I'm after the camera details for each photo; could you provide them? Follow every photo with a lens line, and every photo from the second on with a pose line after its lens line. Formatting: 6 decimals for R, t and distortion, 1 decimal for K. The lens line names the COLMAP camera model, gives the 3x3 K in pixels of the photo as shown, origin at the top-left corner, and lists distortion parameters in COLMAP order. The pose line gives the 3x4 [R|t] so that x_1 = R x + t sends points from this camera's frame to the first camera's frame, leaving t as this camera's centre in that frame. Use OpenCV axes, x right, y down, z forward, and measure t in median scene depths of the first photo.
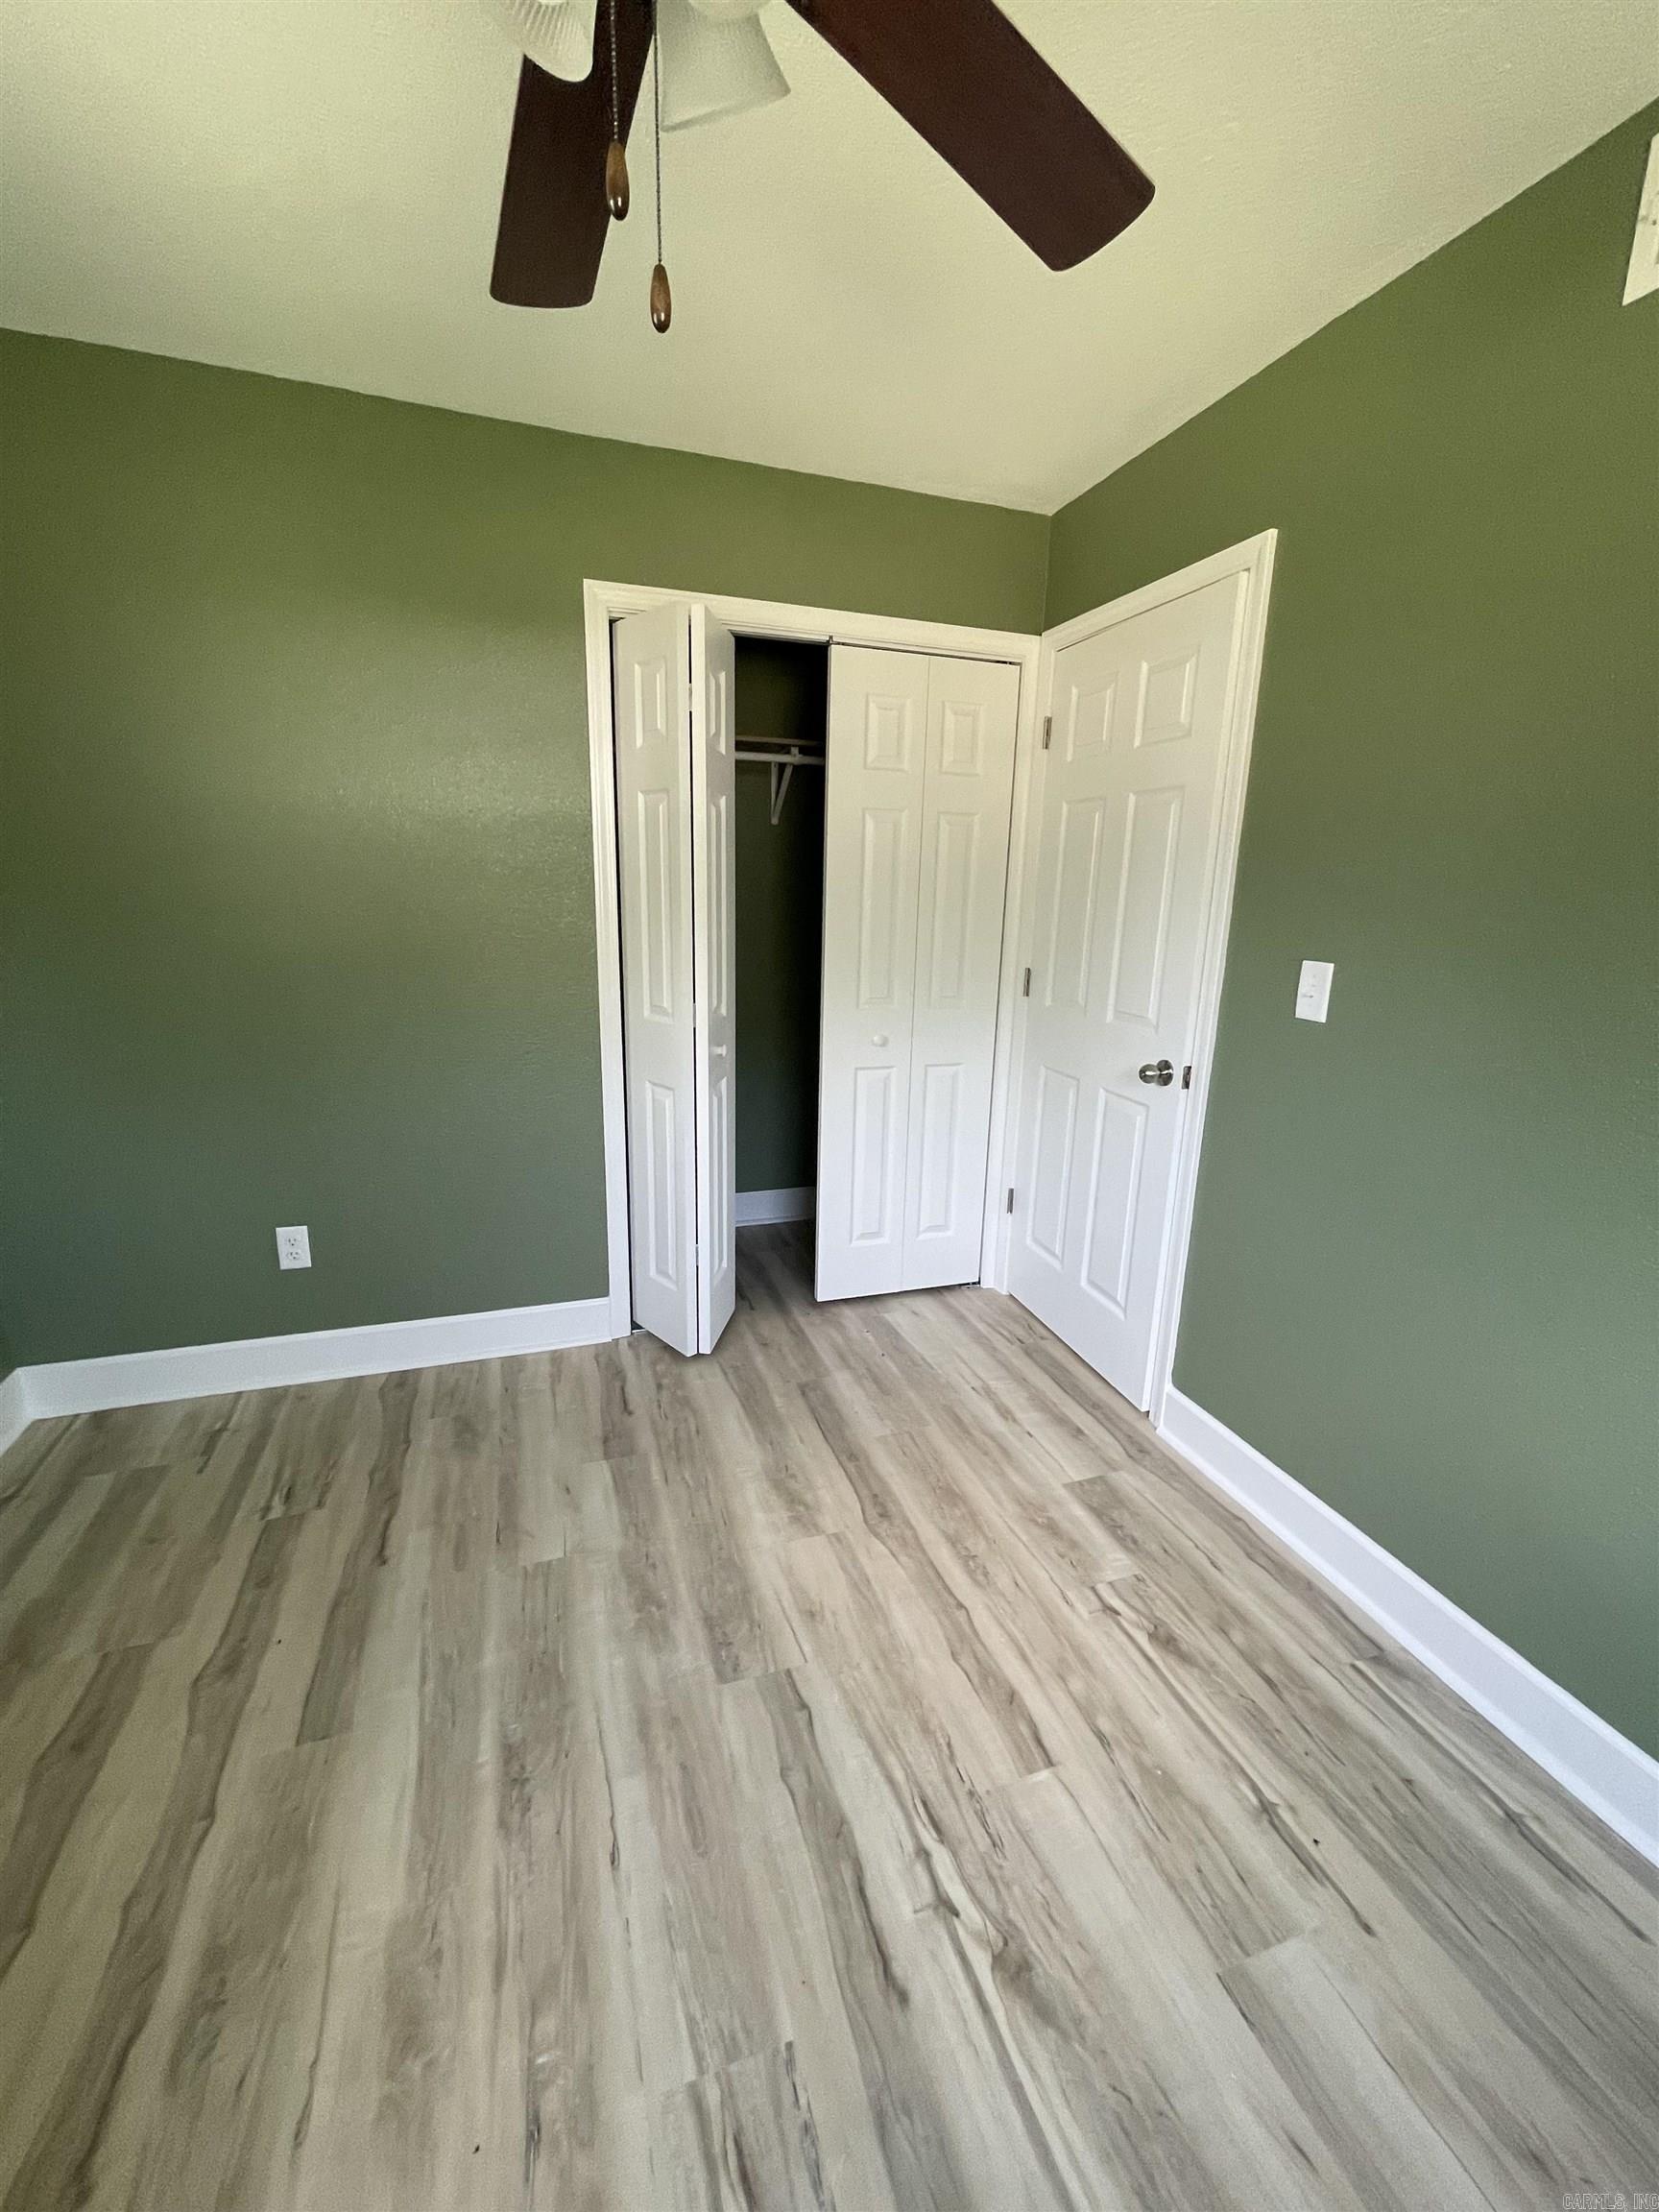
lens RADIAL K [[892.2, 0, 828.1], [0, 892.2, 1102.5], [0, 0, 1]] dist [-0.003793, 0.002236]
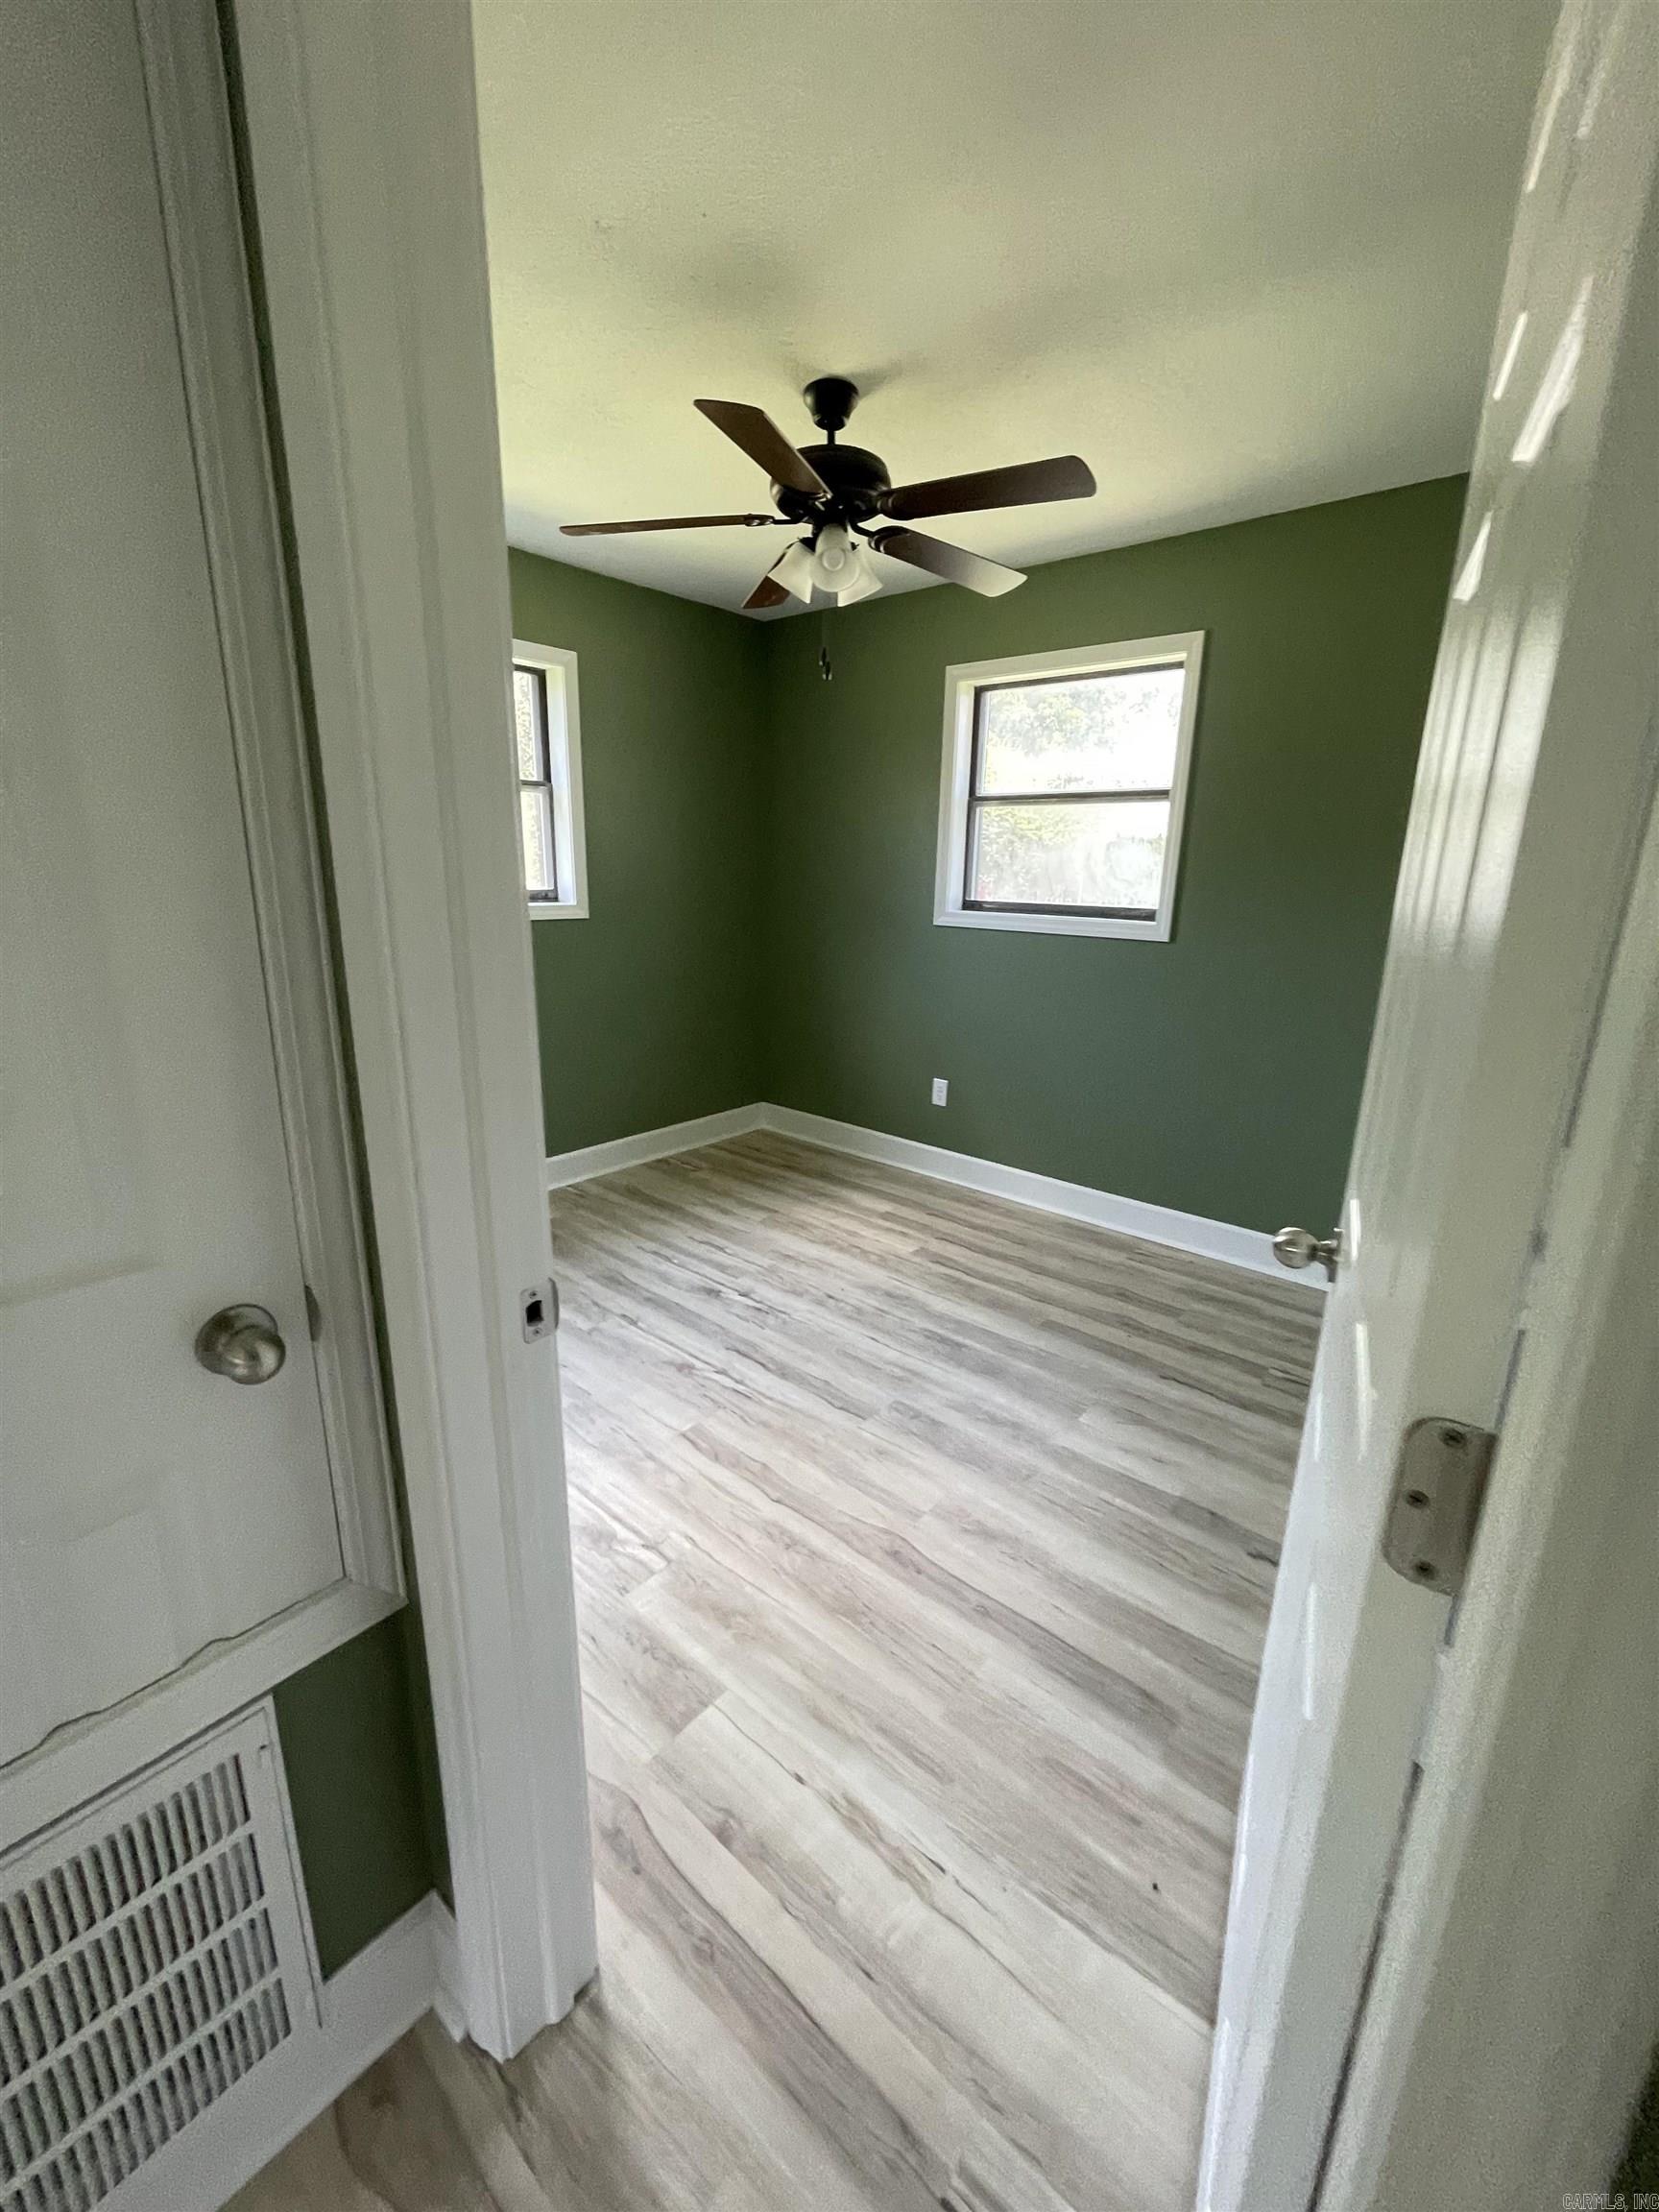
lens RADIAL K [[892.2, 0, 840.1], [0, 892.2, 1099.6], [0, 0, 1]] dist [-0.003793, 0.002236]
pose [[-0.854195, 0.090503, -0.512015, 0.606038], [-0.164048, 0.887528, 0.430560, -0.382608], [0.493395, 0.451777, -0.743276, 1.623457]]
